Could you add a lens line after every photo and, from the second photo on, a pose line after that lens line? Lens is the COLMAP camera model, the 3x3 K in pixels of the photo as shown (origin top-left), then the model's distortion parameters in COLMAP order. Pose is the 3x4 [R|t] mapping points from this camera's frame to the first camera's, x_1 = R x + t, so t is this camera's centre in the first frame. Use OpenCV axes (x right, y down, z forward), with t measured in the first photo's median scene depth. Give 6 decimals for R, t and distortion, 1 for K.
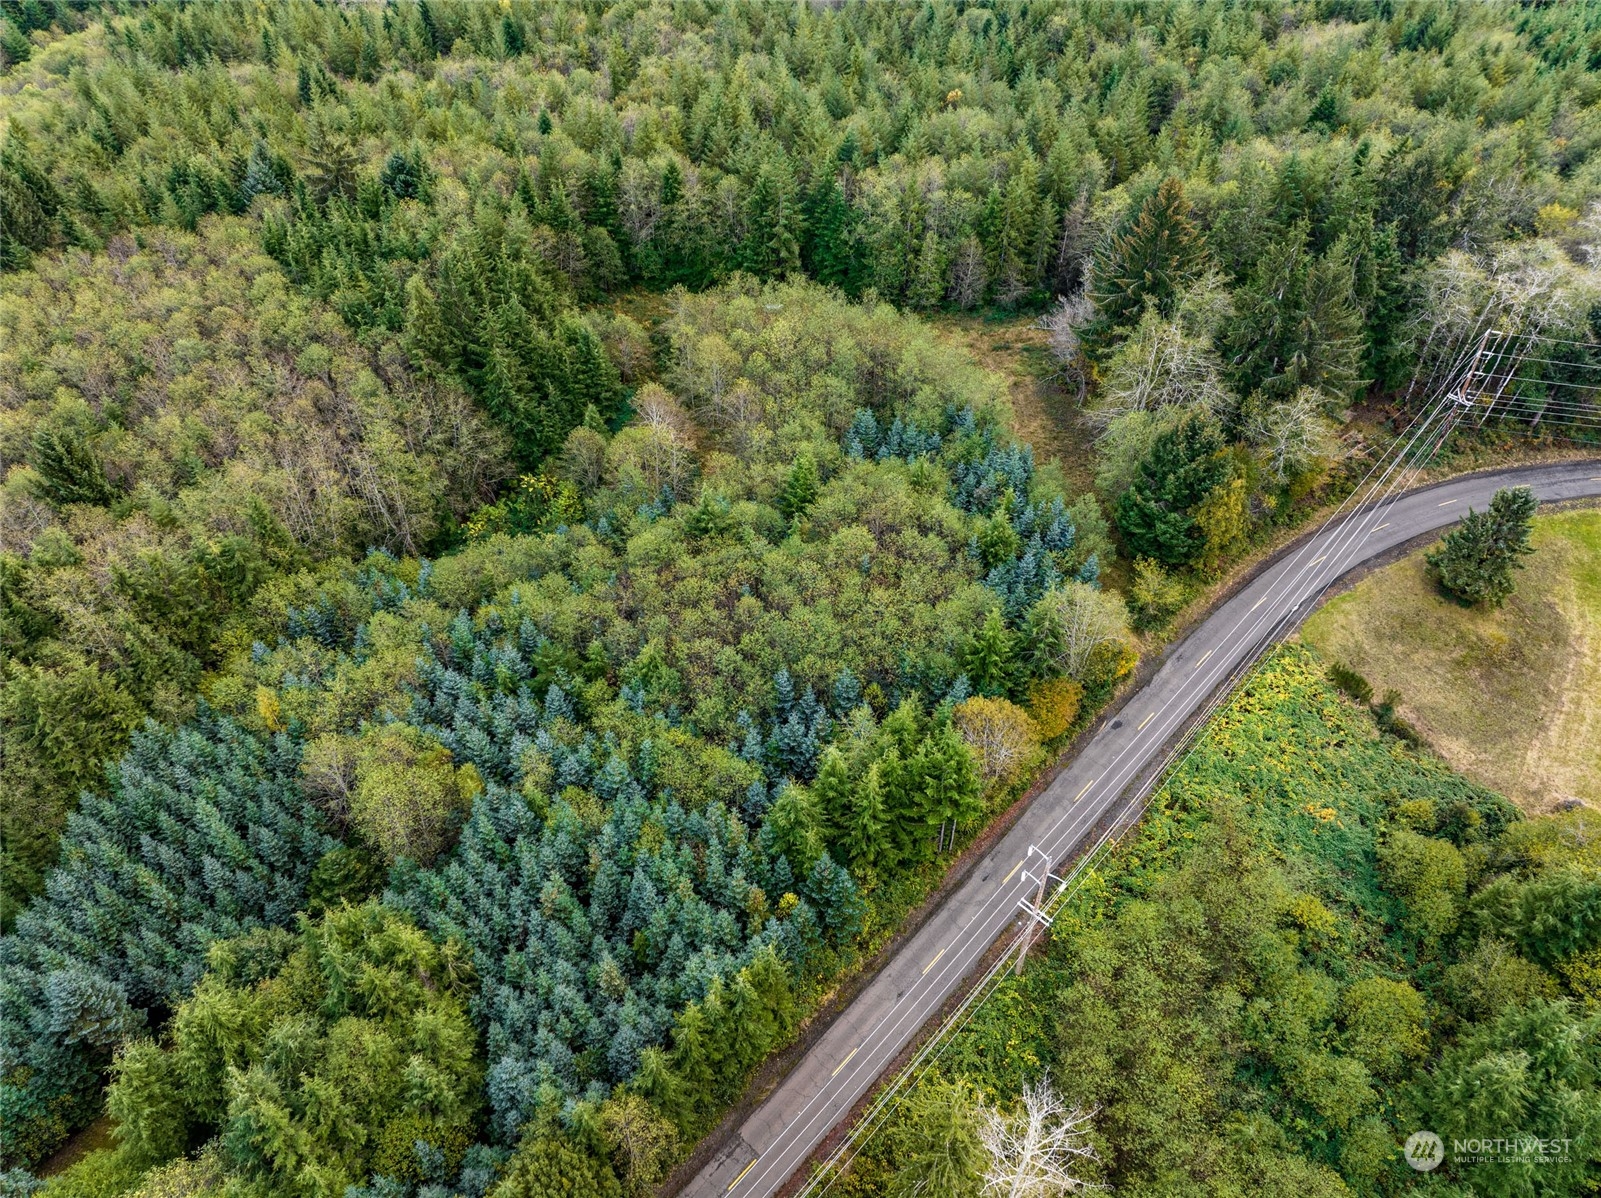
lens RADIAL K [[1122.8, 0, 808.9], [0, 1122.8, 598.4], [0, 0, 1]] dist [-0.059602, 0.034549]
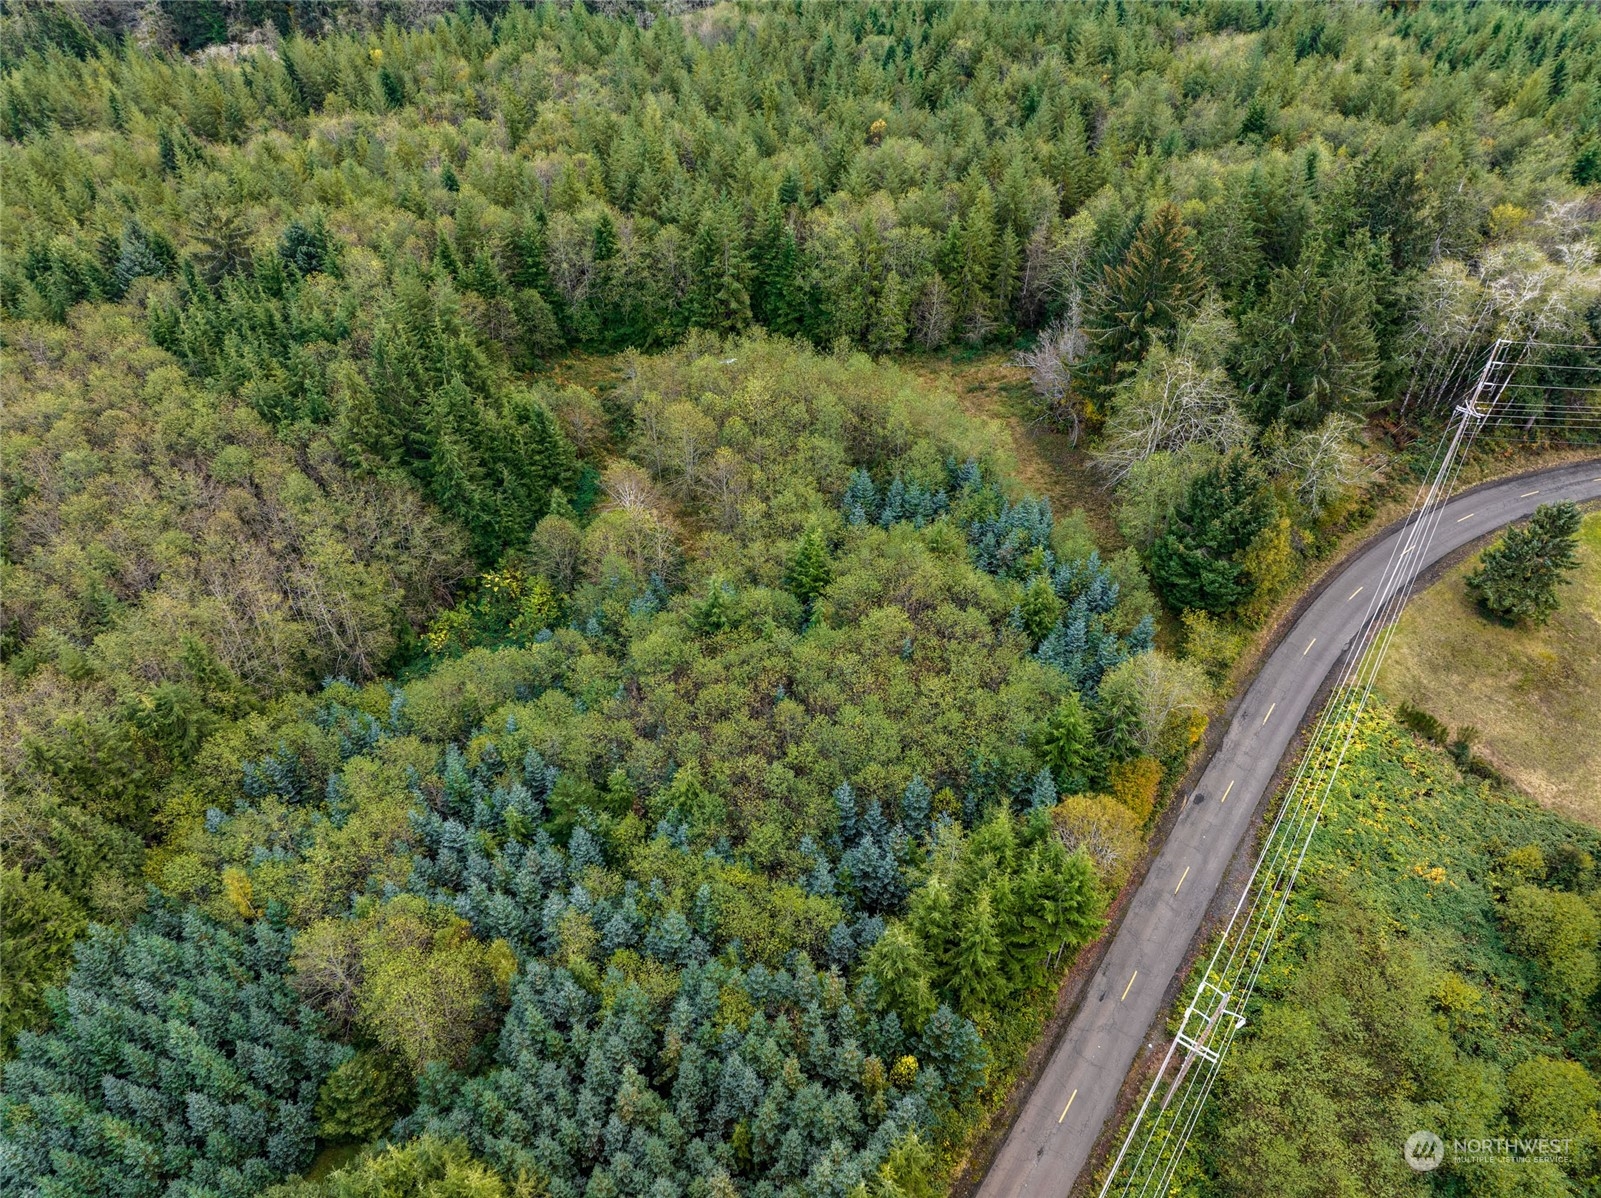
lens RADIAL K [[1122.8, 0, 808.9], [0, 1122.8, 598.4], [0, 0, 1]] dist [-0.059602, 0.034549]
pose [[0.990740, -0.092910, 0.099001, -0.104095], [0.095169, 0.995292, -0.018330, -0.057470], [-0.096832, 0.027582, 0.994919, 0.100173]]
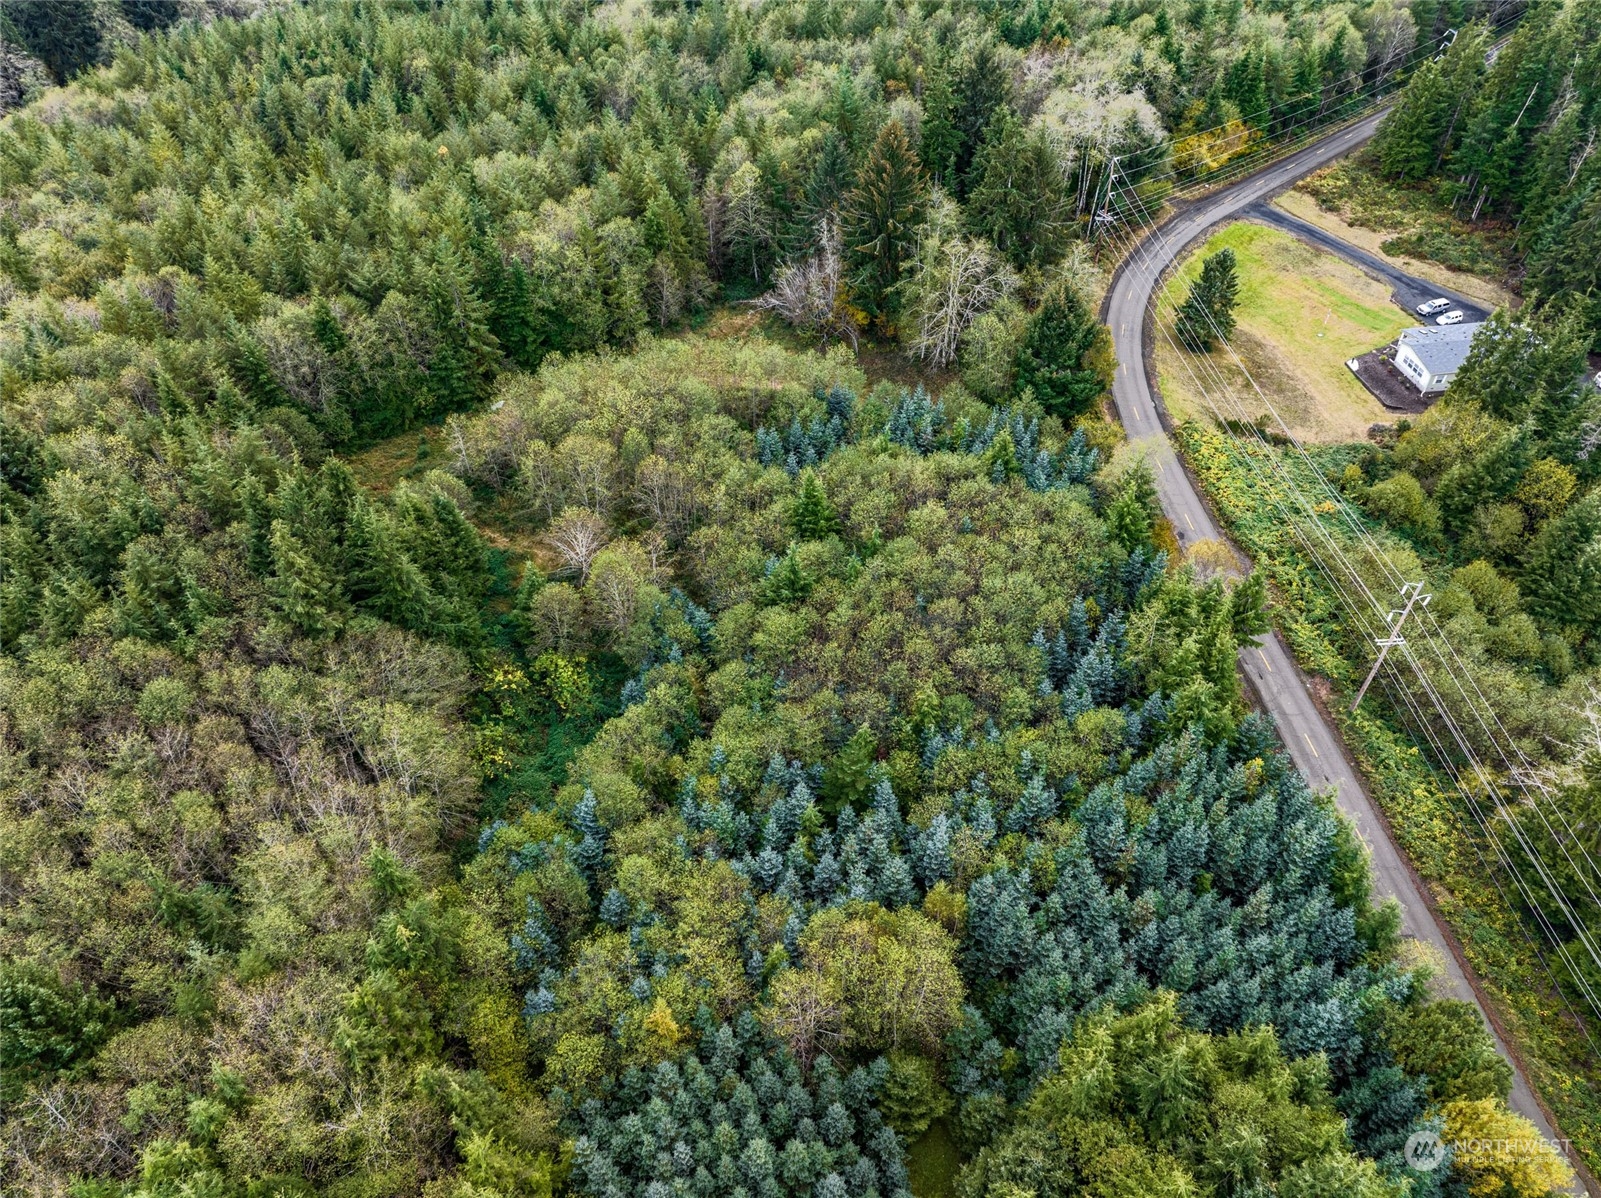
lens RADIAL K [[1122.8, 0, 808.9], [0, 1122.8, 598.4], [0, 0, 1]] dist [-0.059602, 0.034549]
pose [[0.673112, -0.505878, 0.539451, -0.597127], [0.512793, 0.844870, 0.152440, -0.192182], [-0.532882, 0.174017, 0.828103, 0.205477]]
